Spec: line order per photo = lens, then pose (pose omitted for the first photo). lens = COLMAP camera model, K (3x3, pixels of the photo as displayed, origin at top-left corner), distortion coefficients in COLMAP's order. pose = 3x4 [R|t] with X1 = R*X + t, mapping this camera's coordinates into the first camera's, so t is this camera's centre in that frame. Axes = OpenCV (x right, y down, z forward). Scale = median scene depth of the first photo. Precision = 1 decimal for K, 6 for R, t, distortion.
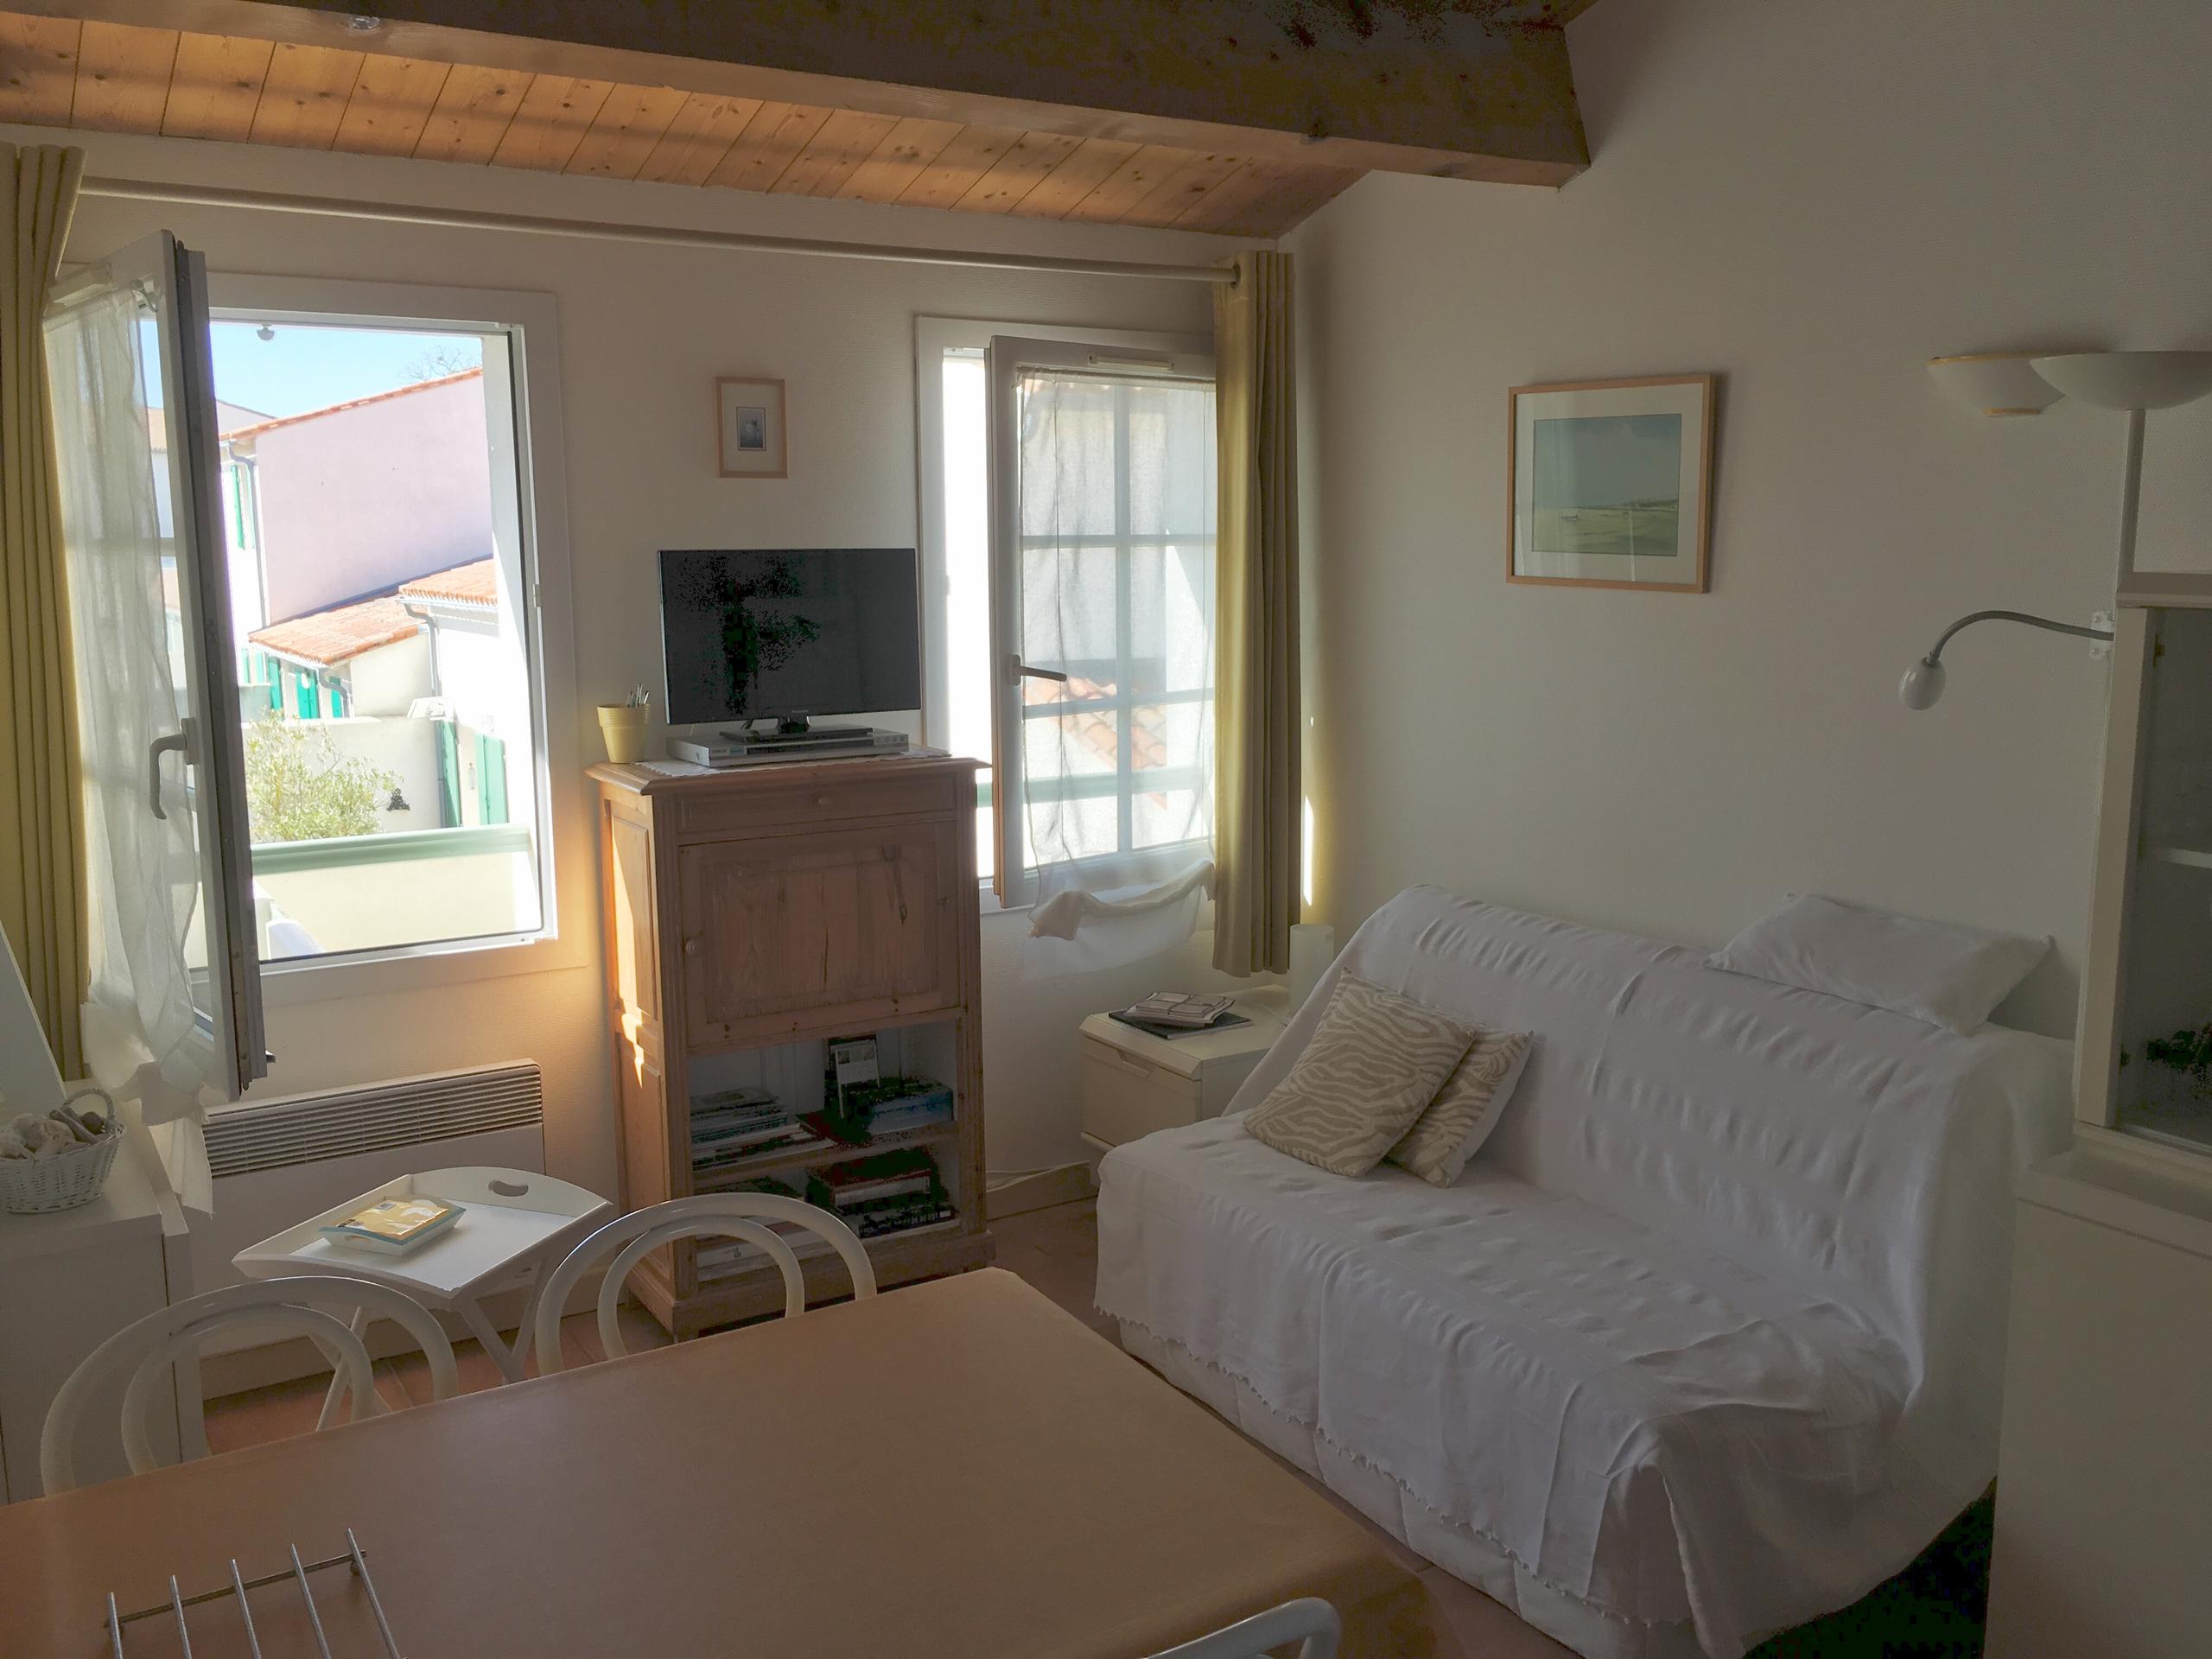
lens RADIAL K [[1843.7, 0, 1110.5], [0, 1843.7, 824.3], [0, 0, 1]] dist [0.014692, -0.000007]
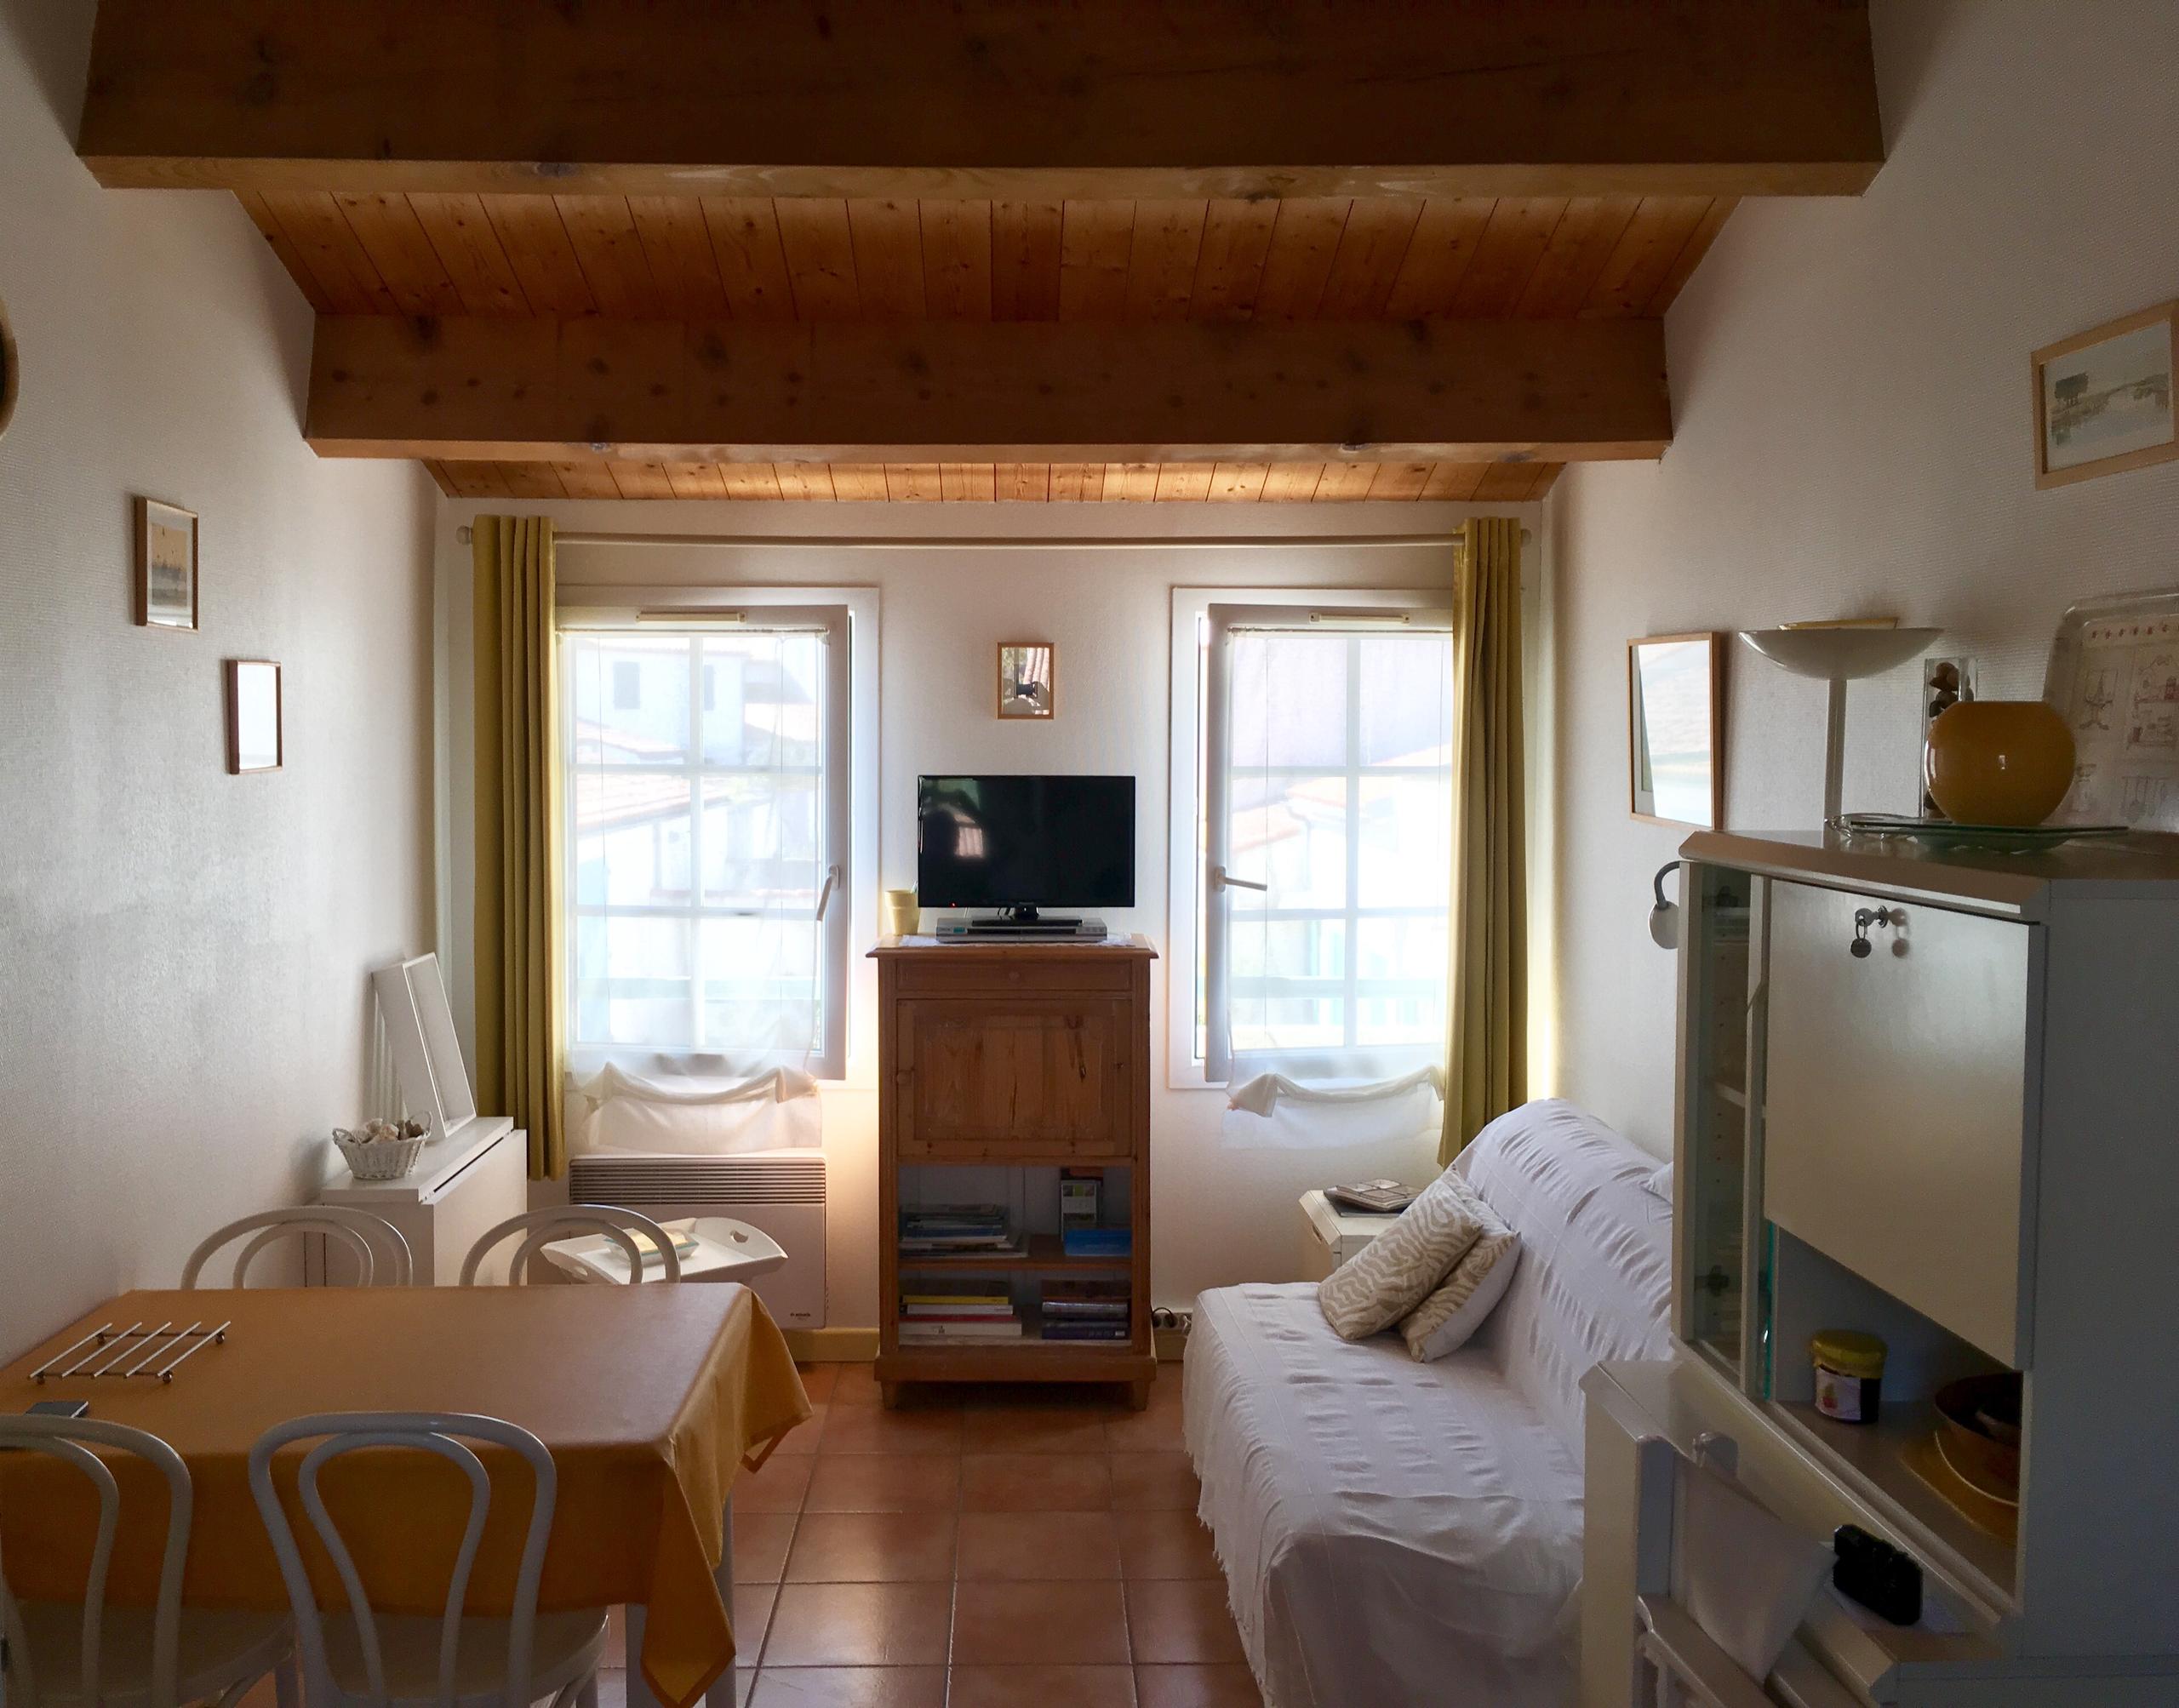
lens RADIAL K [[1929.1, 0, 1085.1], [0, 1929.1, 852.1], [0, 0, 1]] dist [0.021524, -0.000090]
pose [[0.861457, 0.040316, -0.506228, 0.535228], [-0.089325, 0.993331, -0.072897, -0.003567], [0.499913, 0.108016, 0.859313, -0.114971]]
